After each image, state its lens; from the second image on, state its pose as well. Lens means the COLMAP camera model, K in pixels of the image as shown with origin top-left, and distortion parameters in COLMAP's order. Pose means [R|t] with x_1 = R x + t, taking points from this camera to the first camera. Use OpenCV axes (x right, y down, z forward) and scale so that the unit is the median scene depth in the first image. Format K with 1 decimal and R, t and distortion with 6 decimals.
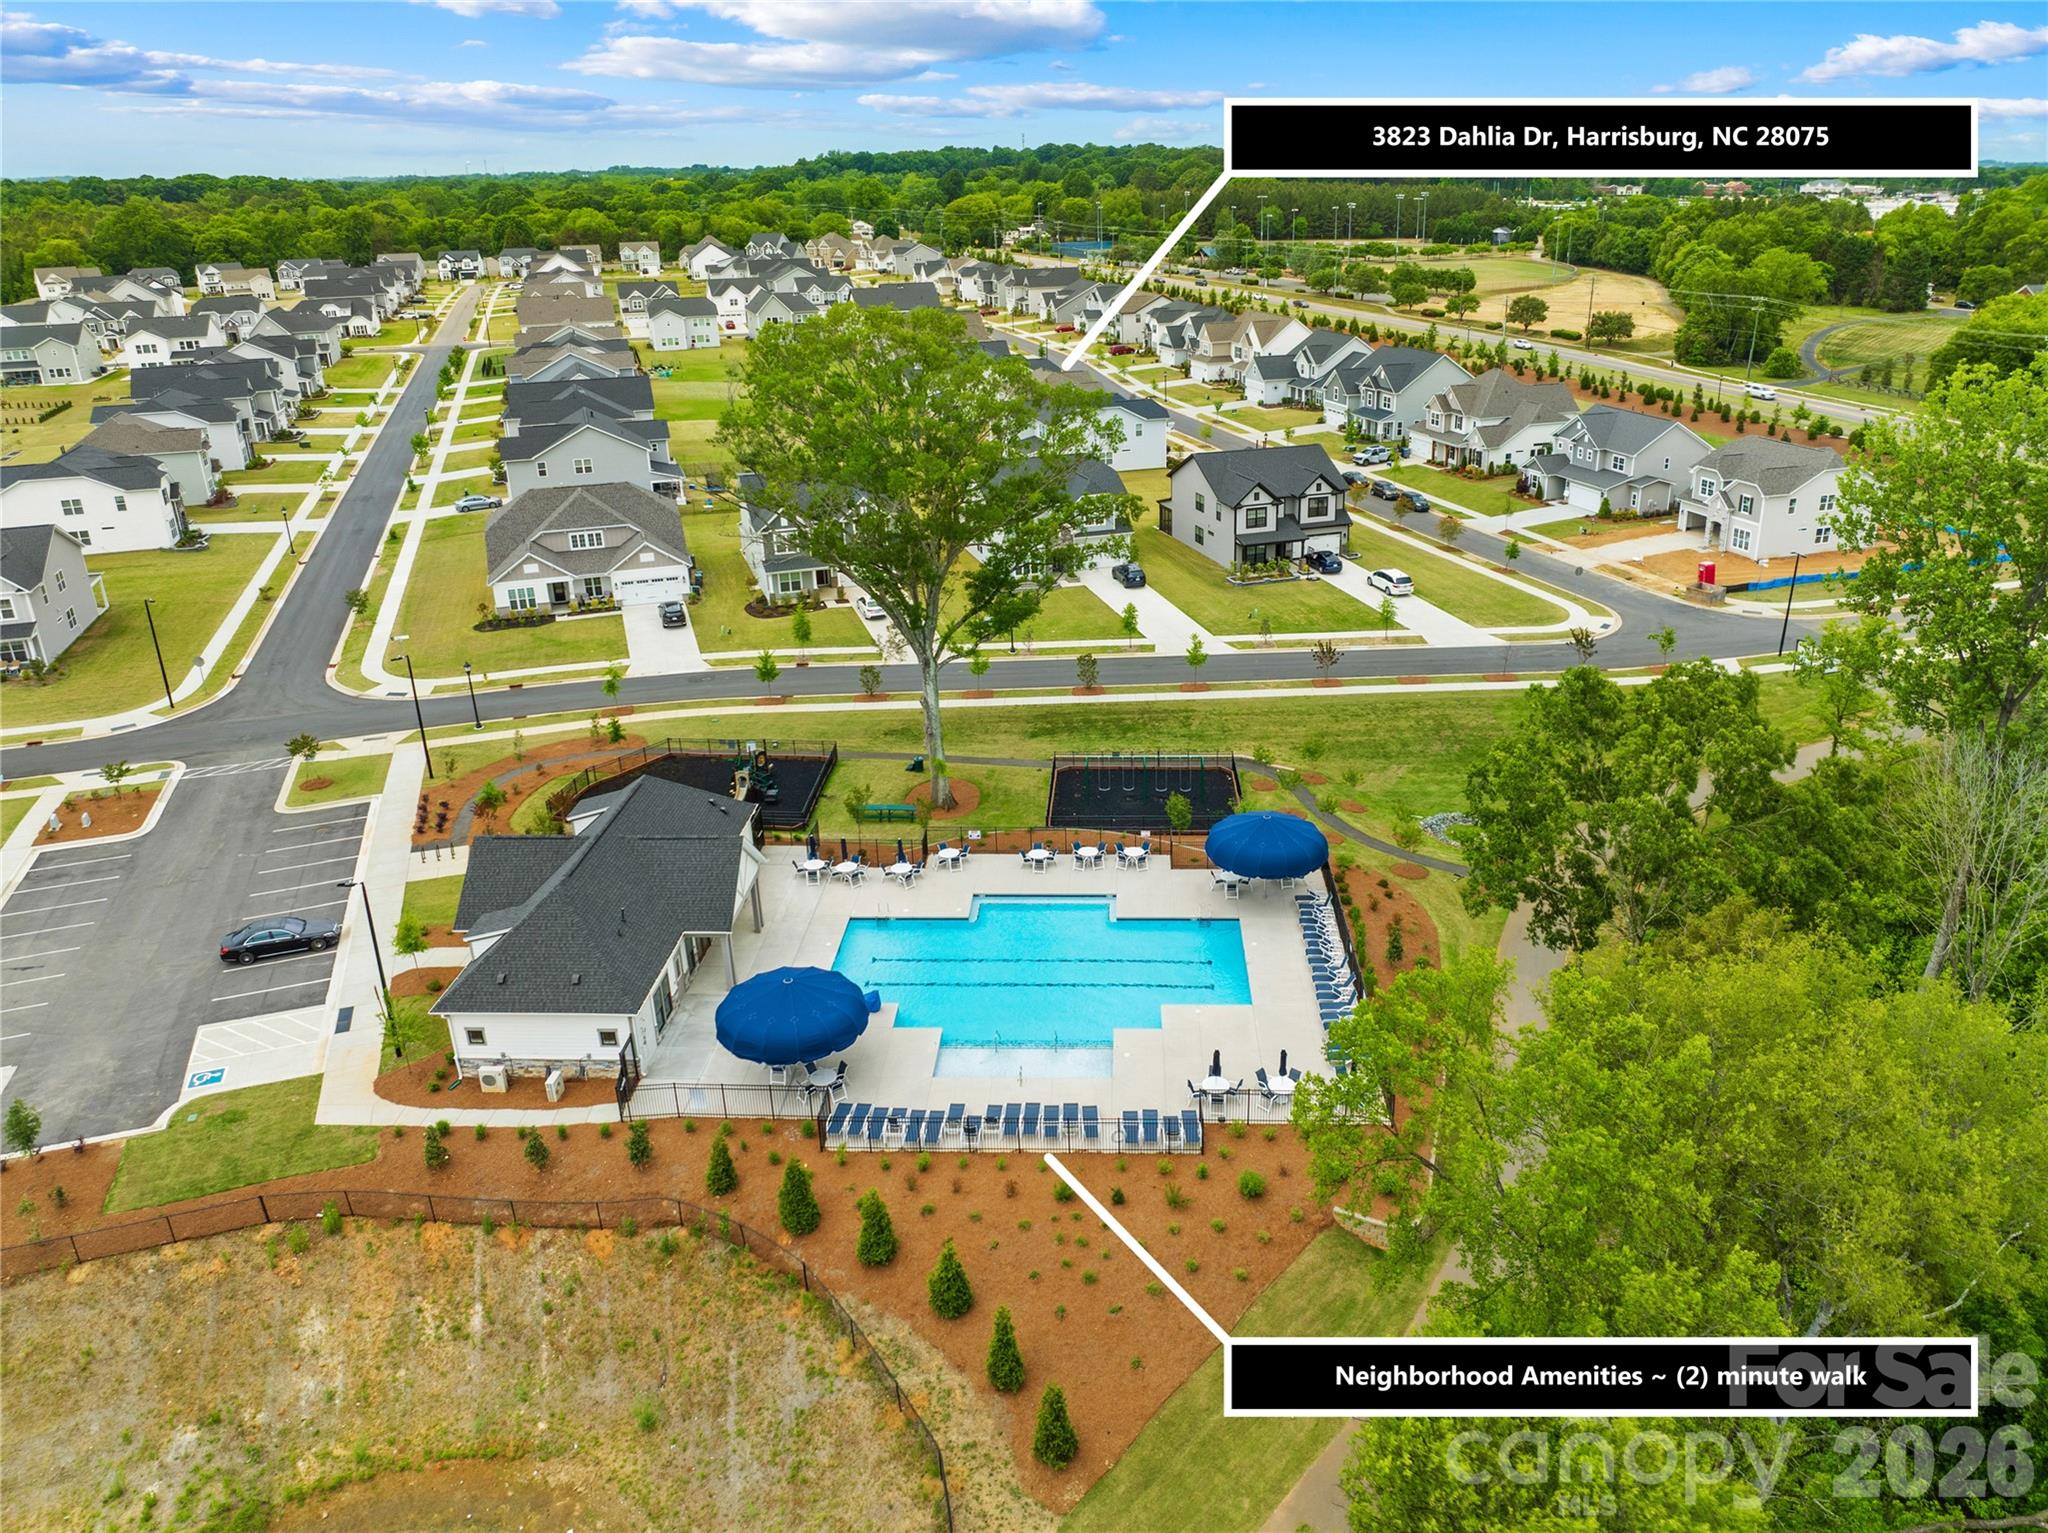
lens RADIAL K [[1419.0, 0, 1024.0], [0, 1419.0, 766.5], [0, 0, 1]] dist [-0.028860, 0.003496]
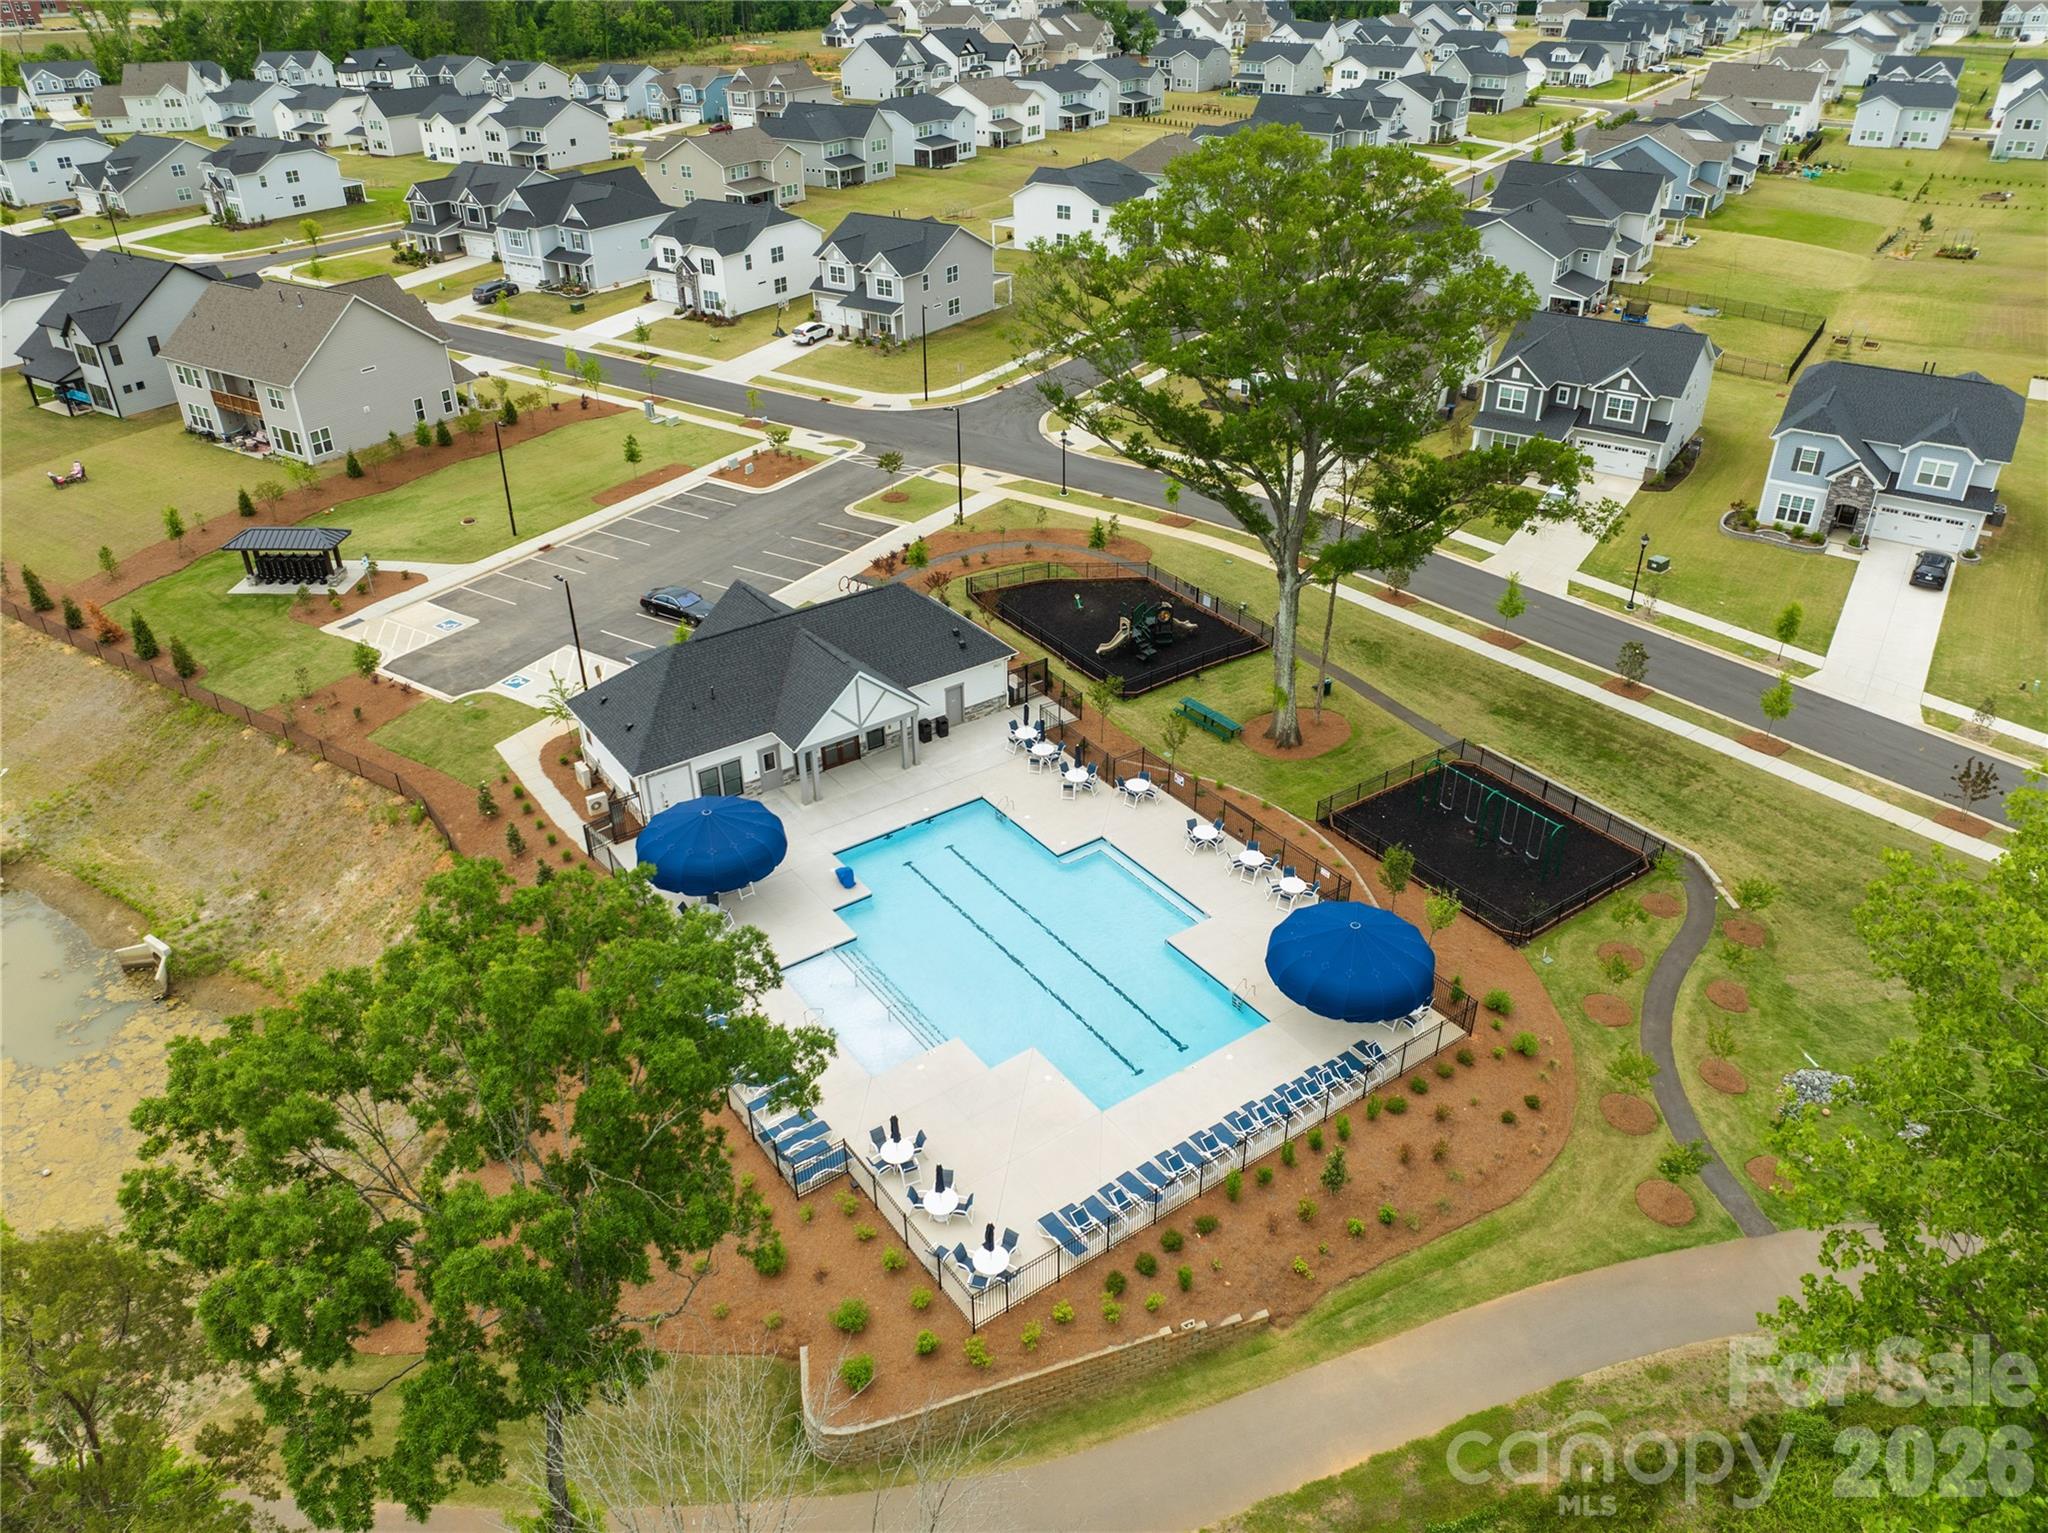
lens RADIAL K [[1422.2, 0, 1024.0], [0, 1422.2, 766.5], [0, 0, 1]] dist [-0.032580, 0.000500]
pose [[0.616568, 0.417179, -0.667687, 0.357688], [-0.307054, 0.908332, 0.283992, -0.128947], [0.724956, 0.029915, 0.688145, 0.274526]]
